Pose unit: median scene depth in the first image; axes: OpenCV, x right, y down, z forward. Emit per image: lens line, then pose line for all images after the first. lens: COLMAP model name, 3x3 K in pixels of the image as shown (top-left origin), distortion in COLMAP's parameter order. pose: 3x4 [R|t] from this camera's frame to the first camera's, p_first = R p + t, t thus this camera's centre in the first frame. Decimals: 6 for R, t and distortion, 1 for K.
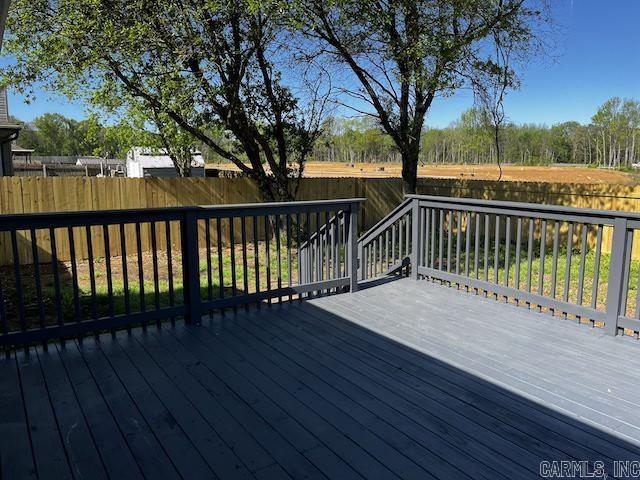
lens RADIAL K [[481.4, 0, 324.5], [0, 481.4, 234.7], [0, 0, 1]] dist [0.075843, -0.106504]
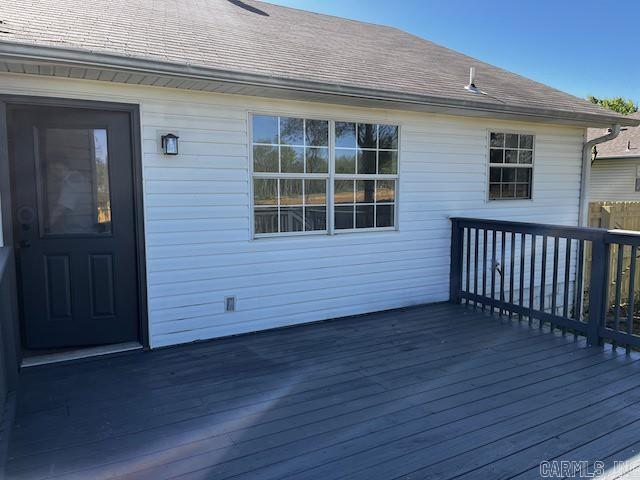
lens RADIAL K [[481.4, 0, 324.5], [0, 481.4, 234.7], [0, 0, 1]] dist [0.075843, -0.106504]
pose [[-0.065829, 0.109779, -0.991774, 0.670595], [-0.146481, 0.982099, 0.118431, -0.071399], [0.987021, 0.153072, -0.048570, 0.416565]]
